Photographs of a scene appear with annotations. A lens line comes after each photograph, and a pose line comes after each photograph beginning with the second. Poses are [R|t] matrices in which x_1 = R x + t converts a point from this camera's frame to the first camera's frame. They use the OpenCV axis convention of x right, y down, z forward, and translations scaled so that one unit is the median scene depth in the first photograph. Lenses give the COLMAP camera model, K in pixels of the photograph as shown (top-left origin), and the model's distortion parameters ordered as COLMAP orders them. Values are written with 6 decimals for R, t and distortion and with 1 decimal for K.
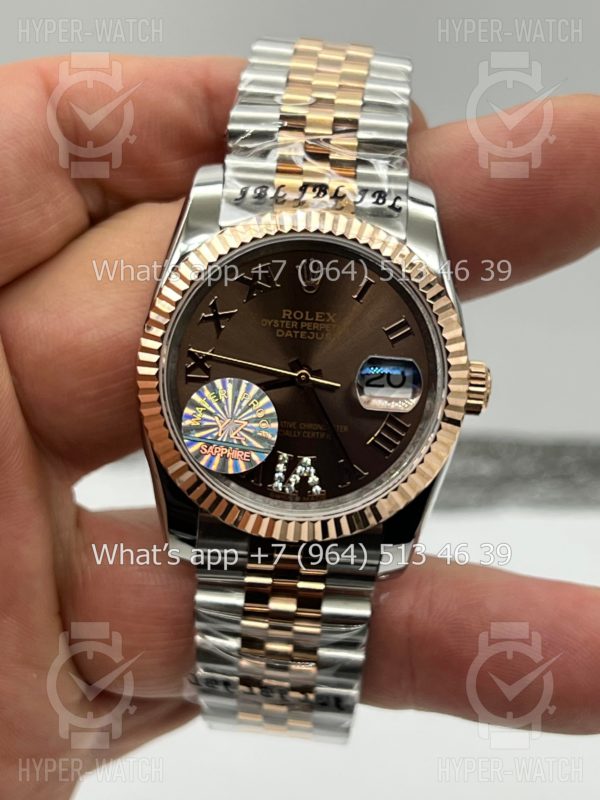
lens RADIAL K [[1704.6, 0, 300.4], [0, 1704.6, 394.8], [0, 0, 1]] dist [0.257920, 0.000000]
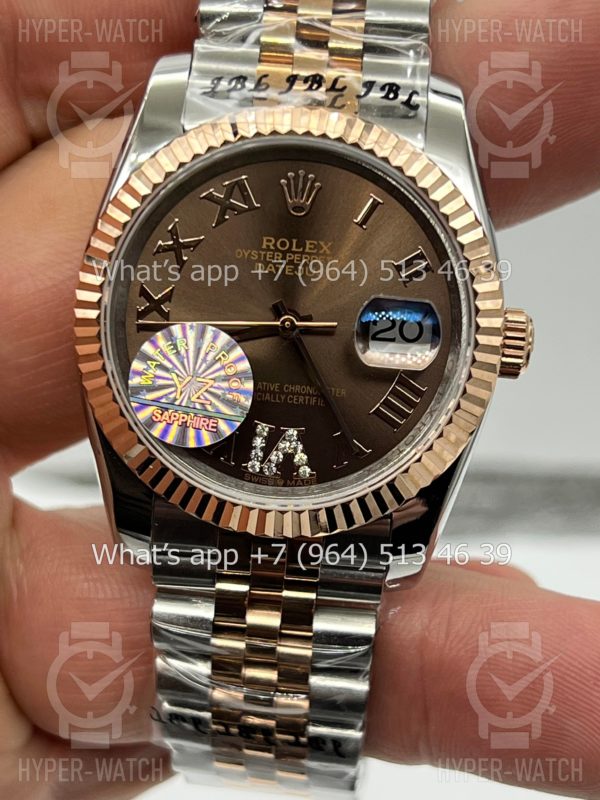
lens RADIAL K [[1704.6, 0, 303.6], [0, 1704.6, 401.8], [0, 0, 1]] dist [0.257920, 0.000000]
pose [[0.999336, 0.010772, -0.034810, 0.035604], [-0.011133, 0.999886, -0.010183, 0.032182], [0.034697, 0.010564, 0.999342, 0.226874]]
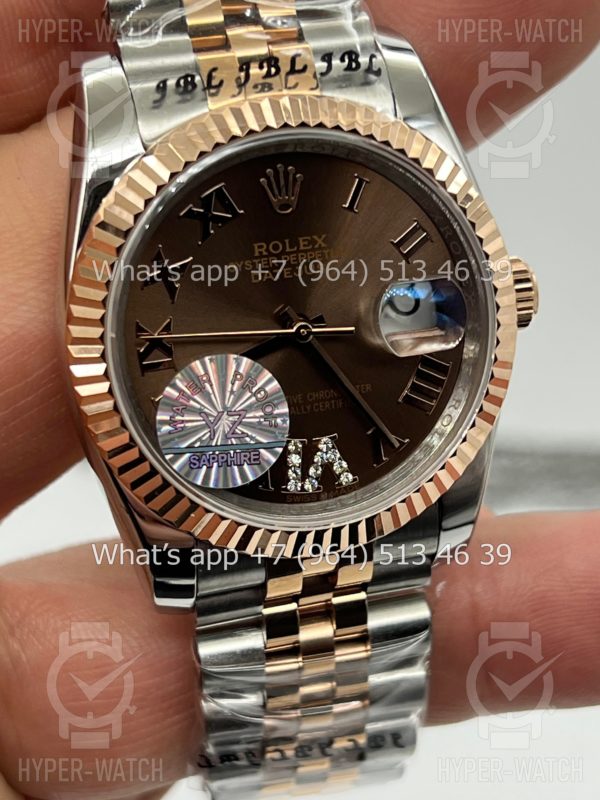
lens RADIAL K [[1704.6, 0, 295.1], [0, 1704.6, 404.6], [0, 0, 1]] dist [0.257920, 0.000000]
pose [[0.957672, -0.222061, 0.183178, -0.138280], [0.205996, 0.973144, 0.102749, -0.054200], [-0.201075, -0.060666, 0.977696, 0.294769]]
